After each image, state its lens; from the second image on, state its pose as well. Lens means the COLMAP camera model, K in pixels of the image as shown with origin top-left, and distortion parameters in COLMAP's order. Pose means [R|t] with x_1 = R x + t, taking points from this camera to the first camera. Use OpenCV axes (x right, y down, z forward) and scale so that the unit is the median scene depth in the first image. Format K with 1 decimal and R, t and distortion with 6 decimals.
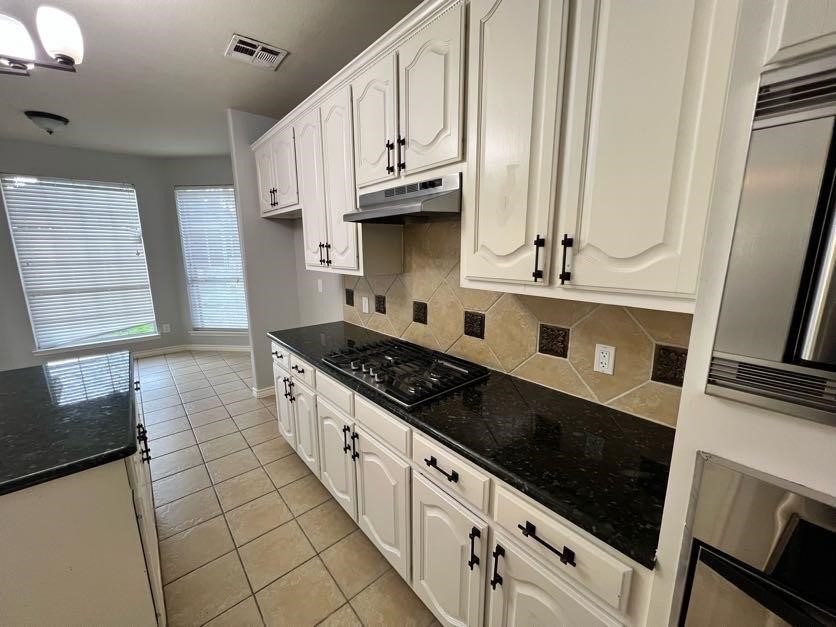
lens RADIAL K [[334.2, 0, 418.2], [0, 334.2, 312.0], [0, 0, 1]] dist [0.000303, -0.000337]
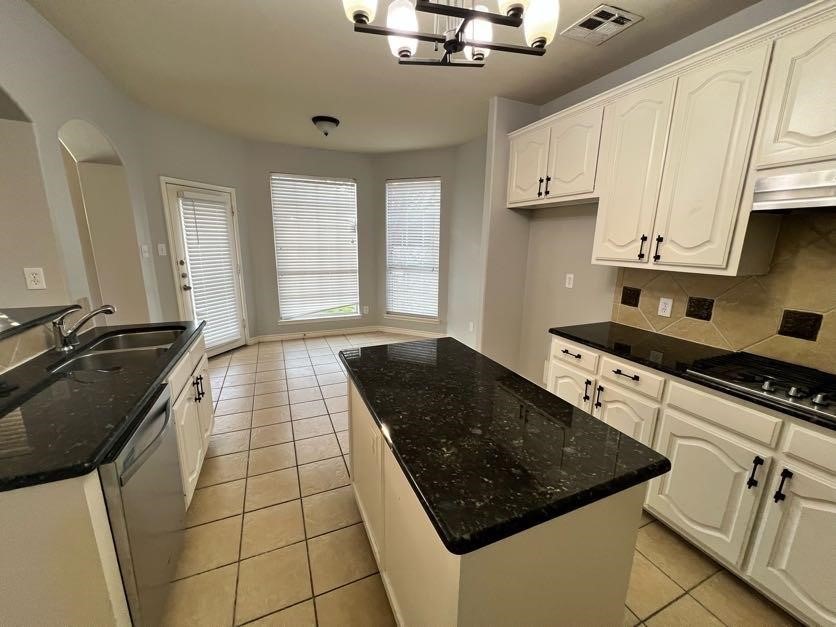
lens RADIAL K [[334.2, 0, 417.8], [0, 334.2, 312.6], [0, 0, 1]] dist [0.000303, -0.000337]
pose [[0.955649, 0.081520, -0.283000, -0.305015], [-0.074336, 0.996581, 0.036048, 0.005532], [0.284972, -0.013412, 0.958442, -0.013159]]
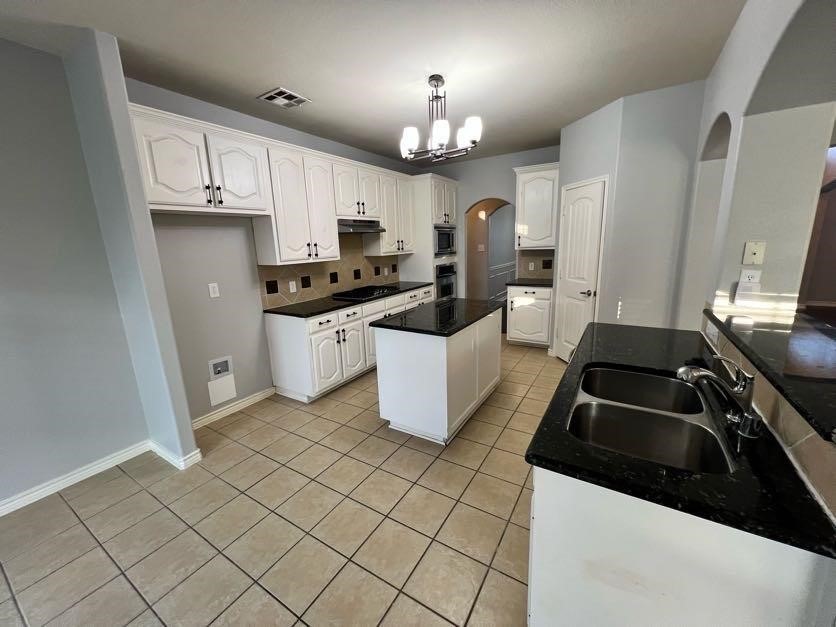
lens RADIAL K [[334.2, 0, 417.8], [0, 334.2, 309.7], [0, 0, 1]] dist [0.000303, -0.000337]
pose [[-0.303622, -0.176614, 0.936280, -0.967670], [0.217522, 0.943870, 0.248585, -0.096931], [-0.927630, 0.279137, -0.248163, 0.512528]]
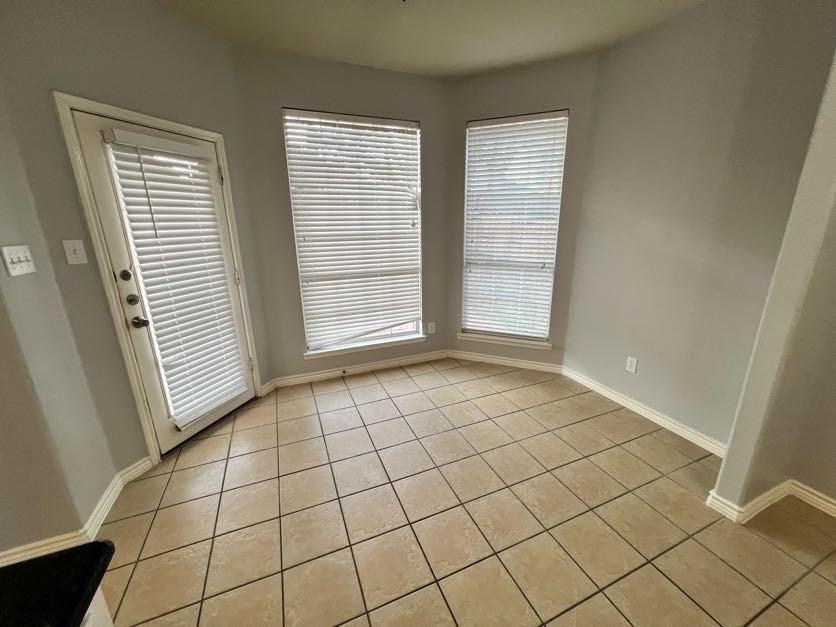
lens RADIAL K [[334.2, 0, 418.0], [0, 334.2, 312.3], [0, 0, 1]] dist [0.000303, -0.000337]
pose [[0.954300, 0.074143, -0.289507, -0.632594], [-0.049777, 0.994638, 0.090648, -0.056011], [0.294676, -0.072095, 0.952874, 0.322970]]
